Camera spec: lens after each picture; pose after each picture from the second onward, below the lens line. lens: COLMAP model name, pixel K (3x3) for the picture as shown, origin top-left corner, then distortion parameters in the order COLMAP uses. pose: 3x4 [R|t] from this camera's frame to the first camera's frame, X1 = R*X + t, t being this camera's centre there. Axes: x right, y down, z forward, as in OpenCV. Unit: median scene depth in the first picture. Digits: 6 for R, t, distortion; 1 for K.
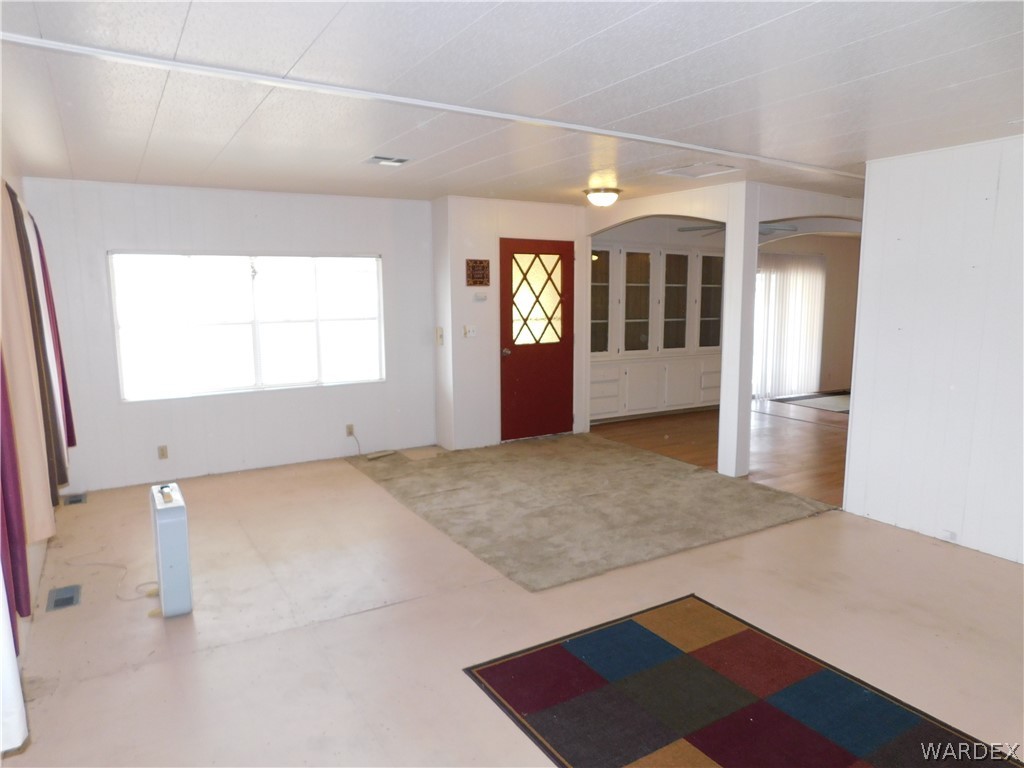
lens RADIAL K [[681.9, 0, 516.4], [0, 681.9, 380.0], [0, 0, 1]] dist [-0.060806, 0.055983]
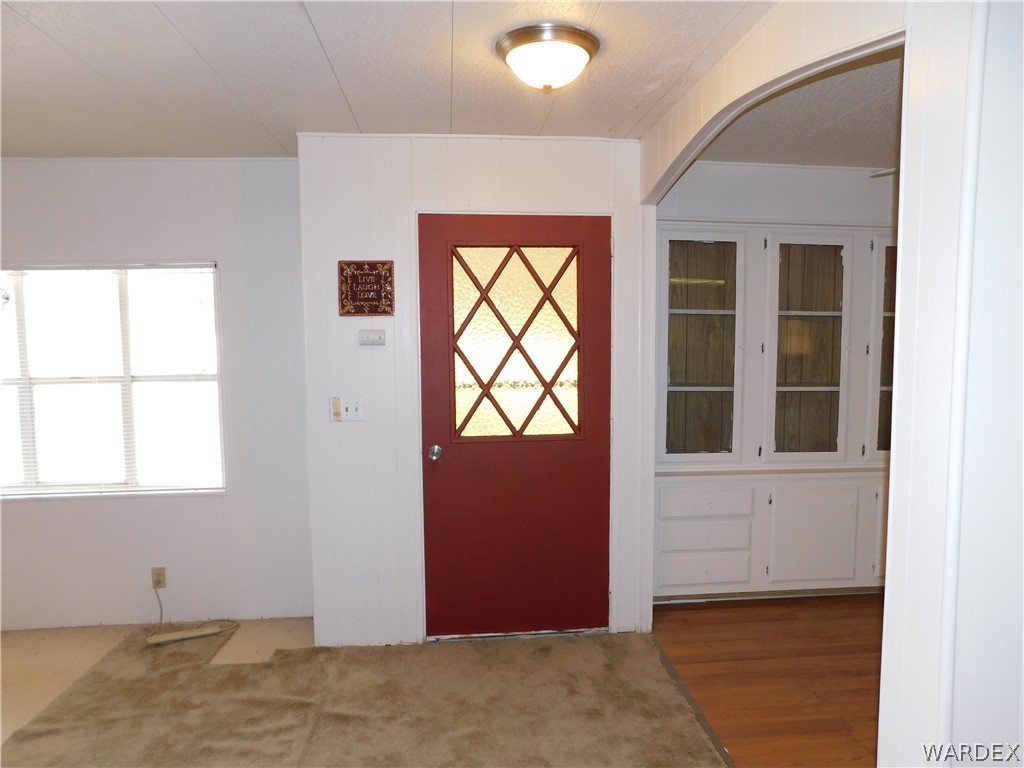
lens RADIAL K [[681.9, 0, 516.4], [0, 681.9, 380.0], [0, 0, 1]] dist [-0.060806, 0.055983]
pose [[0.899299, 0.024083, -0.436671, 0.241056], [-0.051302, 0.997398, -0.050644, -0.070745], [0.434315, 0.067946, 0.898195, 0.593320]]
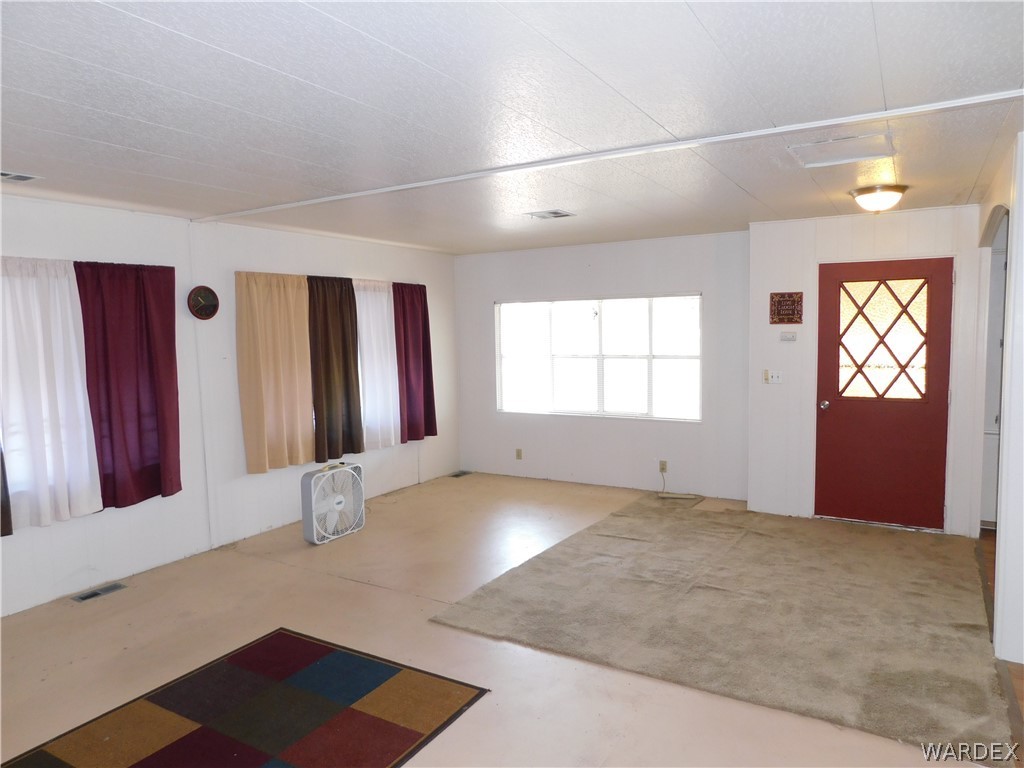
lens RADIAL K [[681.9, 0, 516.4], [0, 681.9, 380.0], [0, 0, 1]] dist [-0.060806, 0.055983]
pose [[0.467772, 0.062699, -0.881622, 0.511157], [-0.103427, 0.994511, 0.015851, -0.045430], [0.877777, 0.083769, 0.471689, 0.304835]]
